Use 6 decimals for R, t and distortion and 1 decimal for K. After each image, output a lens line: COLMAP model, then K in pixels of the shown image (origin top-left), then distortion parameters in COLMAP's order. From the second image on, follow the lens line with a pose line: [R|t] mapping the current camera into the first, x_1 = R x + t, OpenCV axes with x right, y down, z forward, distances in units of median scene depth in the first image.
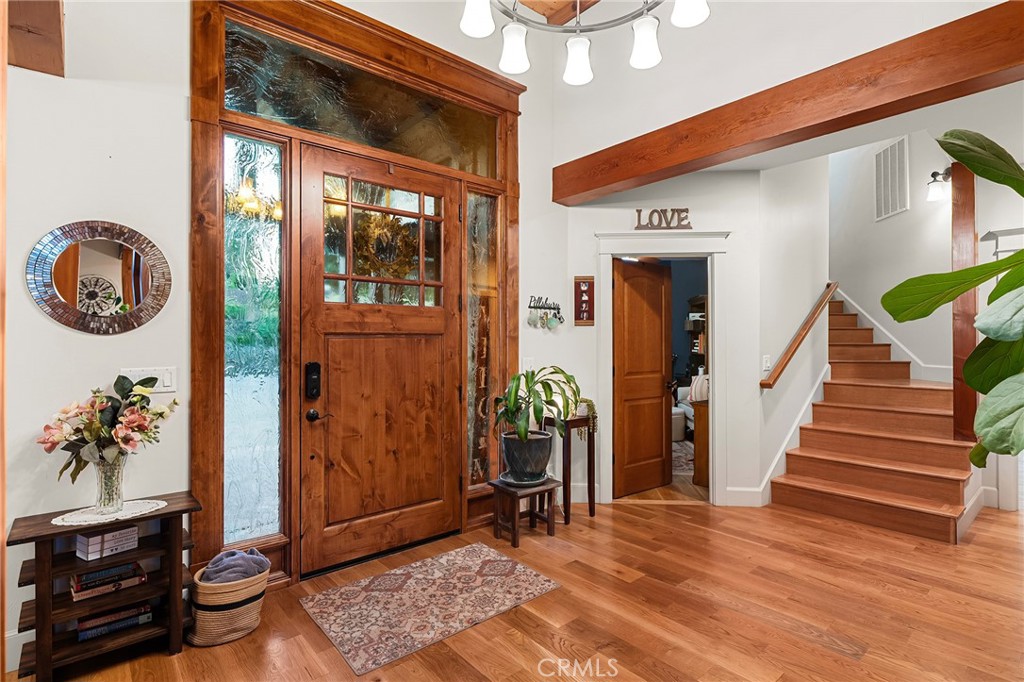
lens RADIAL K [[499.5, 0, 506.9], [0, 499.5, 337.9], [0, 0, 1]] dist [-0.003707, 0.000452]
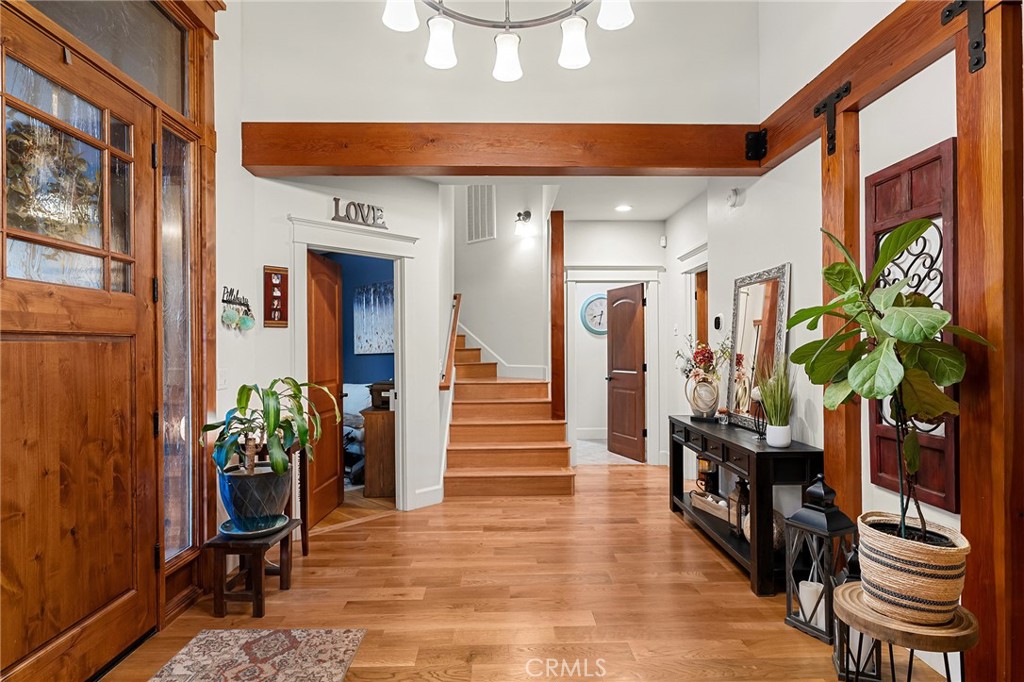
lens RADIAL K [[561.7, 0, 509.5], [0, 561.7, 346.1], [0, 0, 1]] dist [0.000459, 0.002080]
pose [[0.637395, -0.001816, 0.770535, -0.387251], [-0.000896, 0.999995, 0.003098, 0.003353], [-0.770537, -0.002665, 0.637390, 0.156015]]
